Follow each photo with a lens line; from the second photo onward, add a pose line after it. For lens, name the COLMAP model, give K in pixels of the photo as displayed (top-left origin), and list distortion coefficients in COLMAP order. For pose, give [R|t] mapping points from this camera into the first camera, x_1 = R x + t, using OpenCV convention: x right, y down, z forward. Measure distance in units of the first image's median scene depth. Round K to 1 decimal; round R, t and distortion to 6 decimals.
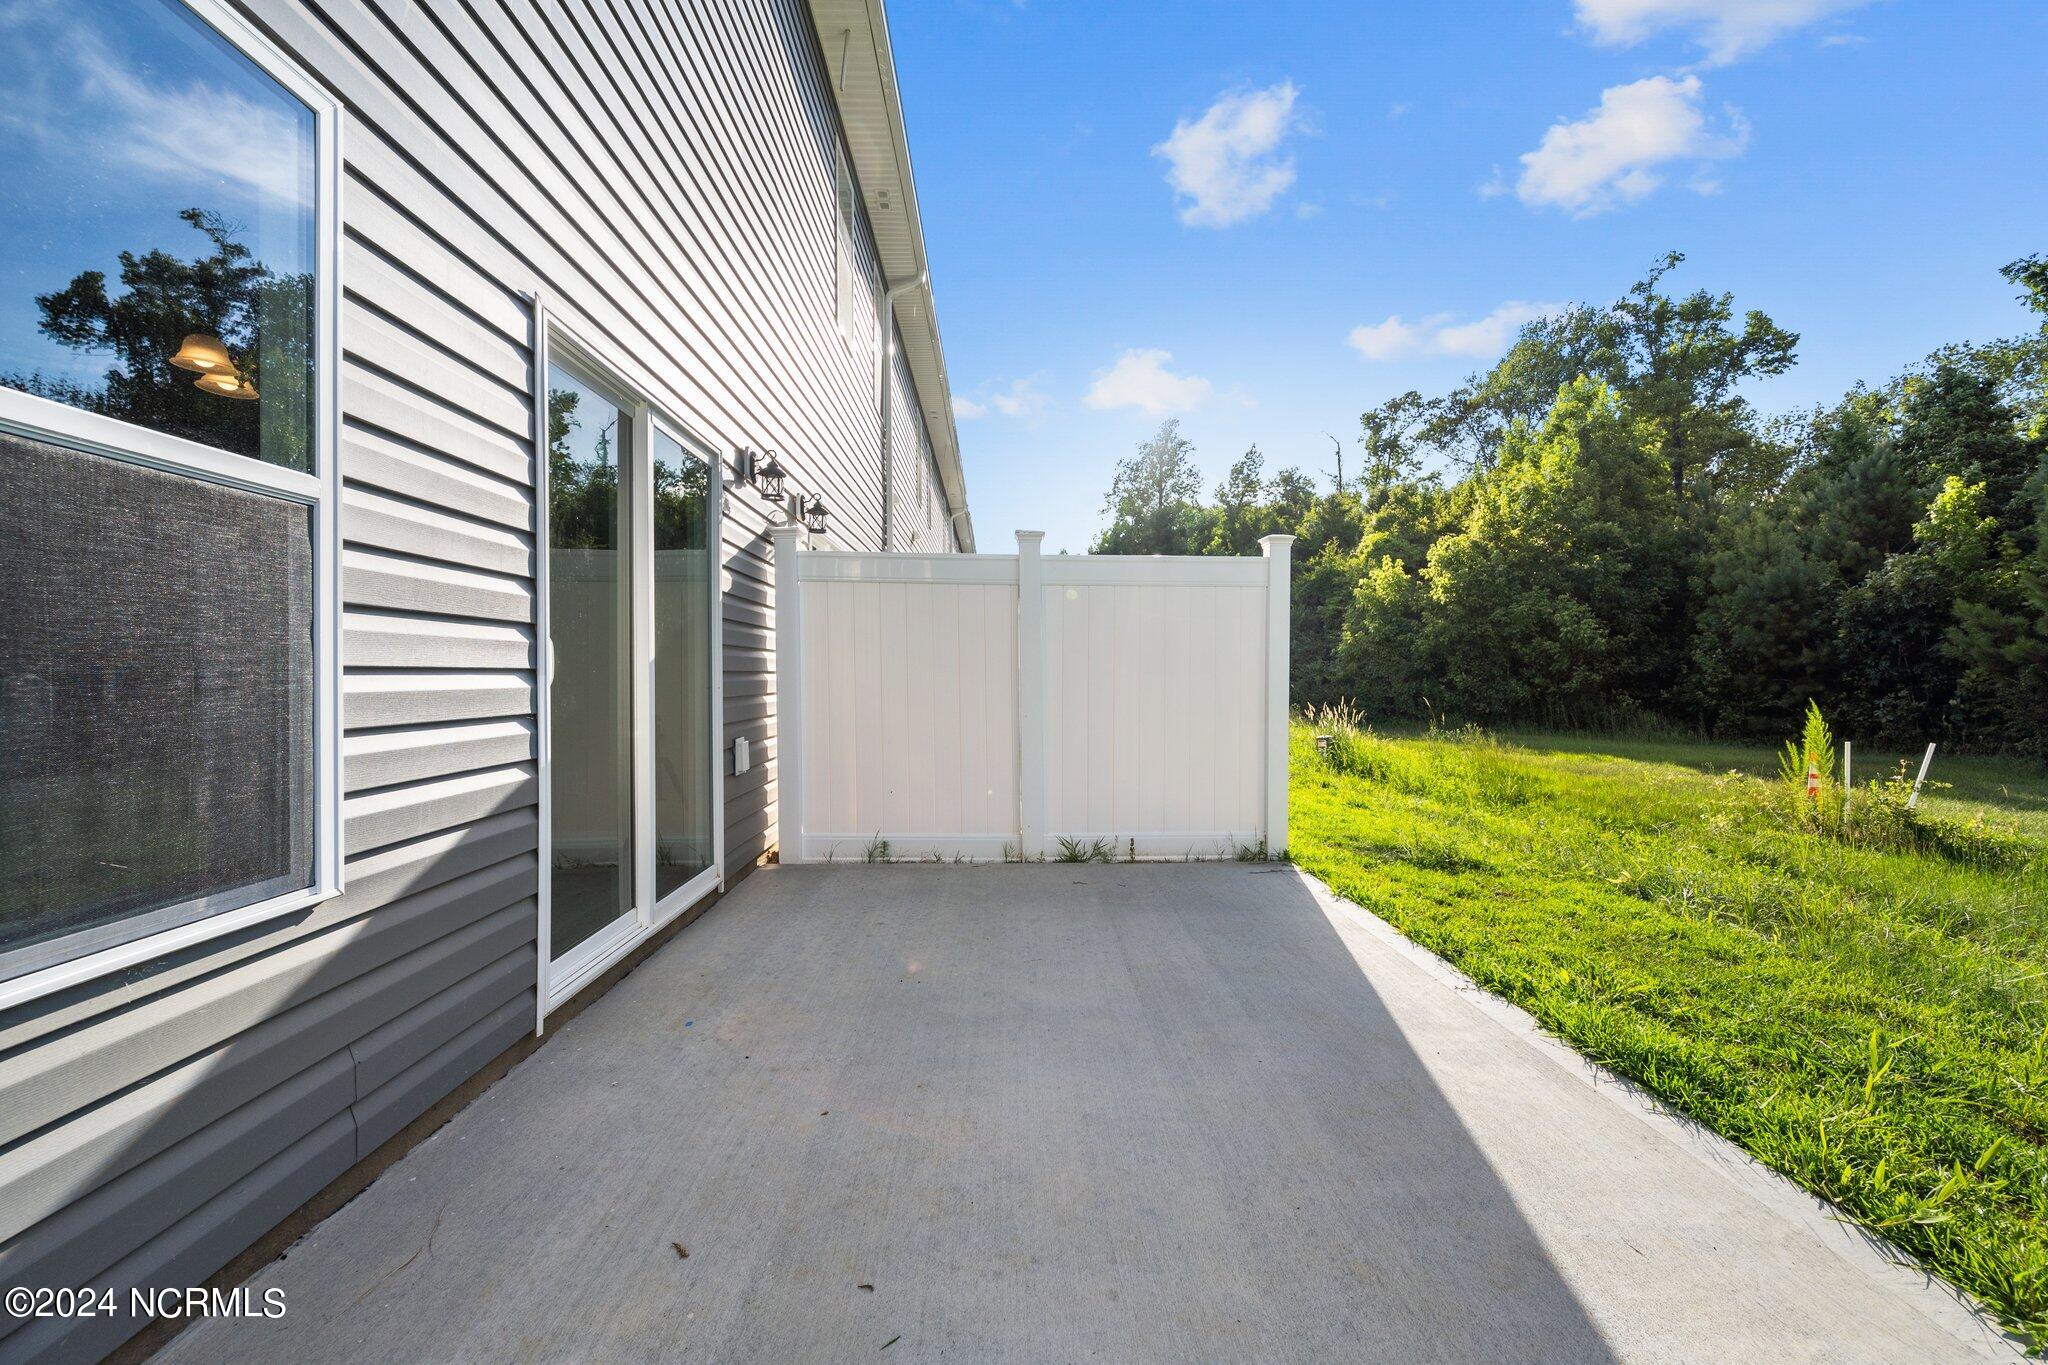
lens RADIAL K [[814.5, 0, 1050.1], [0, 814.5, 668.2], [0, 0, 1]] dist [-0.005197, 0.001804]
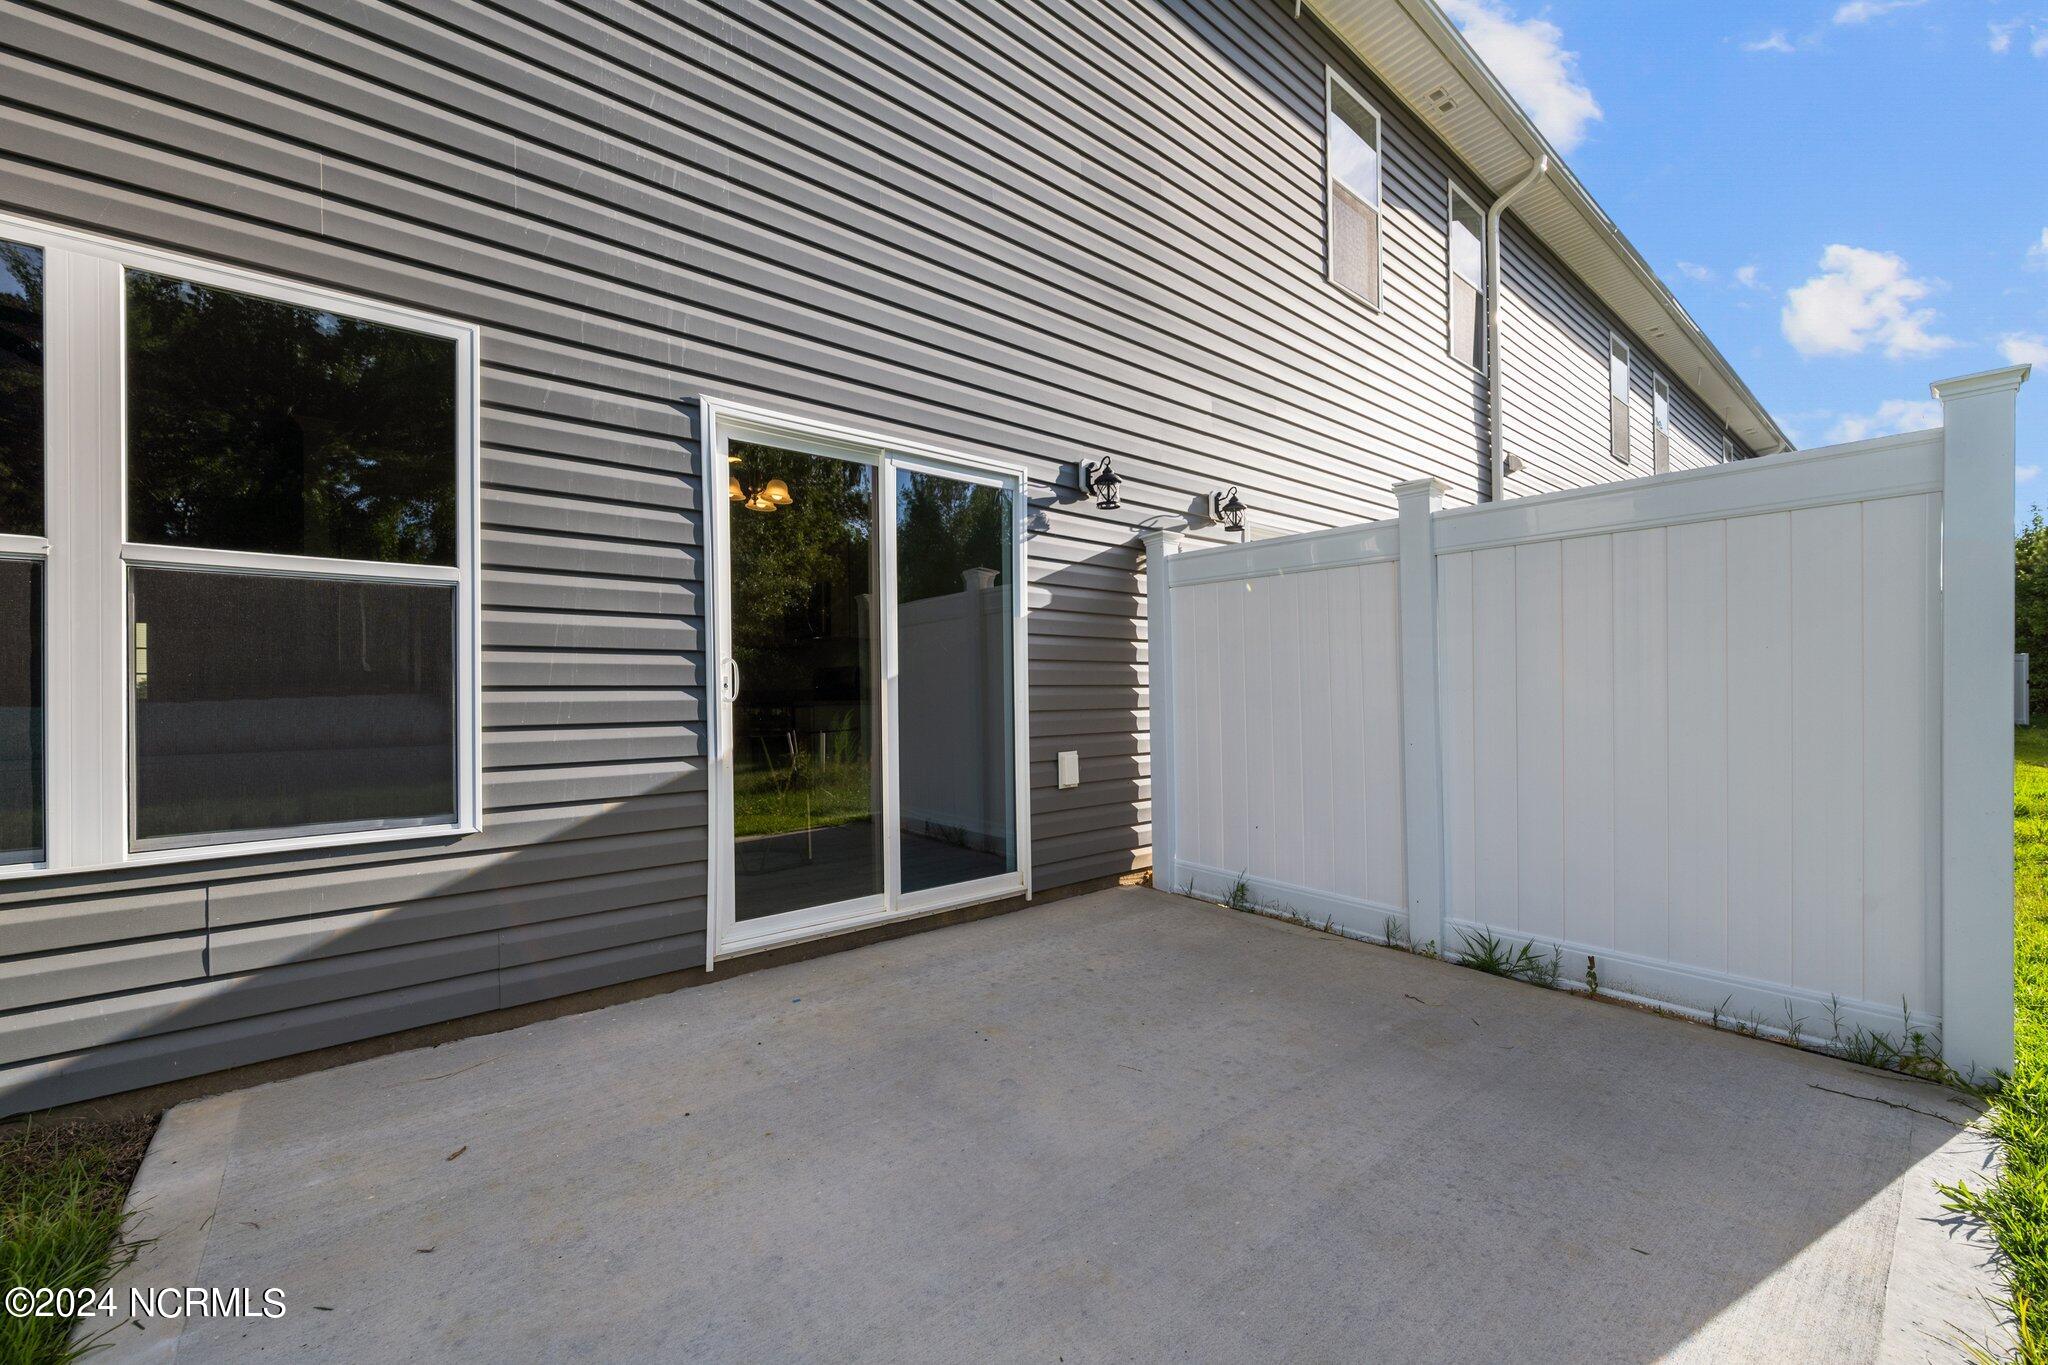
lens RADIAL K [[814.5, 0, 1021.0], [0, 814.5, 686.2], [0, 0, 1]] dist [-0.005197, 0.001804]
pose [[0.590691, -0.009895, -0.806837, 0.510593], [0.014000, 0.999900, -0.002014, 0.007919], [0.806777, -0.010106, 0.590770, 0.465344]]
